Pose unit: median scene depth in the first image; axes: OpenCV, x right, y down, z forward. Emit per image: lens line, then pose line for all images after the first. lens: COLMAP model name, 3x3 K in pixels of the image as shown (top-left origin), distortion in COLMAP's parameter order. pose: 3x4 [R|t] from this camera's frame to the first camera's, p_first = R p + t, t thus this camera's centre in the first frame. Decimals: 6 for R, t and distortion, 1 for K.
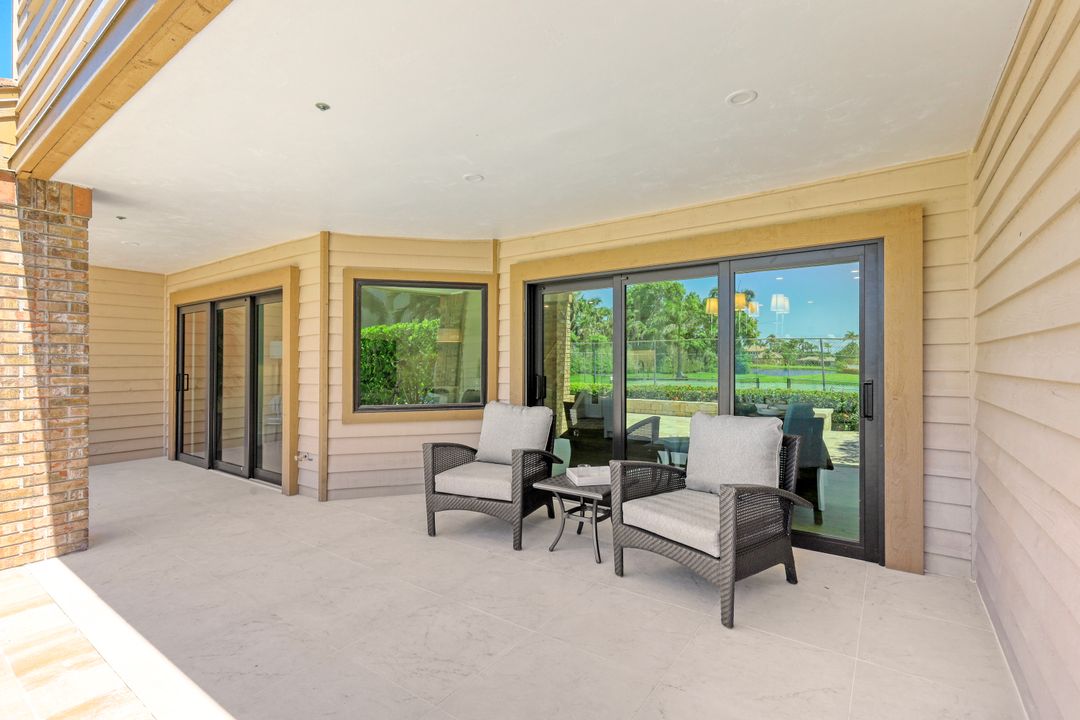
lens RADIAL K [[488.0, 0, 540.0], [0, 488.0, 360.0], [0, 0, 1]] dist [0.000142, -0.000036]
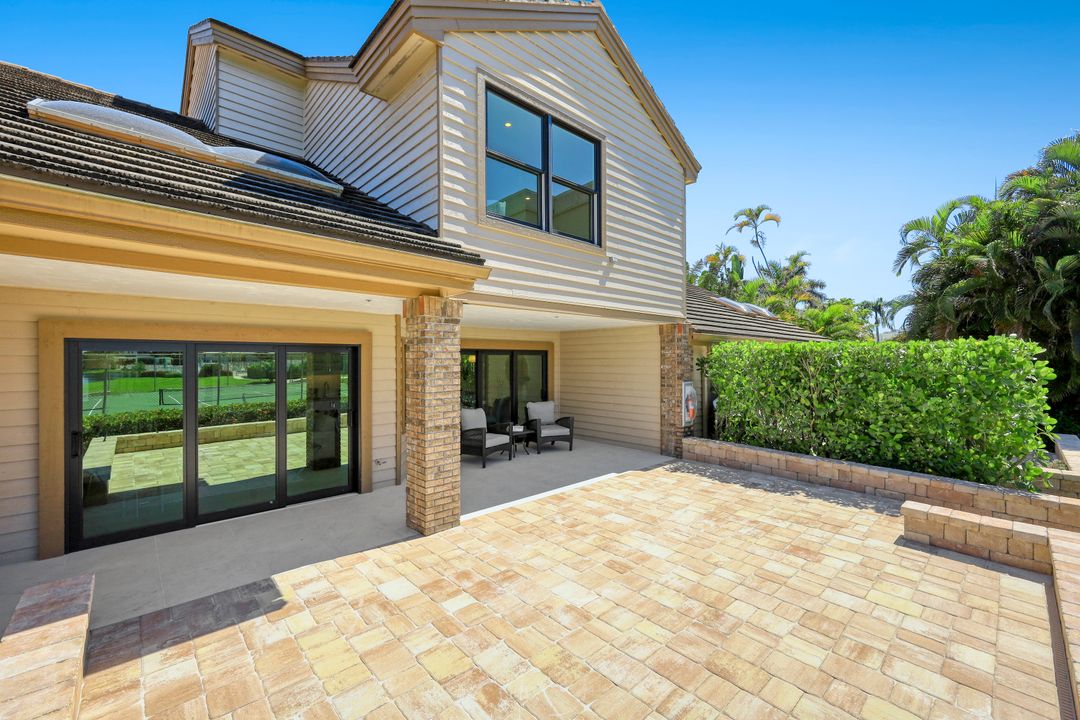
lens RADIAL K [[446.1, 0, 540.0], [0, 446.1, 360.0], [0, 0, 1]] dist [-0.000038, -0.000160]
pose [[0.196223, -0.009084, 0.980517, -2.445033], [-0.001509, 0.999953, 0.009566, -0.176251], [-0.980558, -0.003357, 0.196201, 0.370753]]
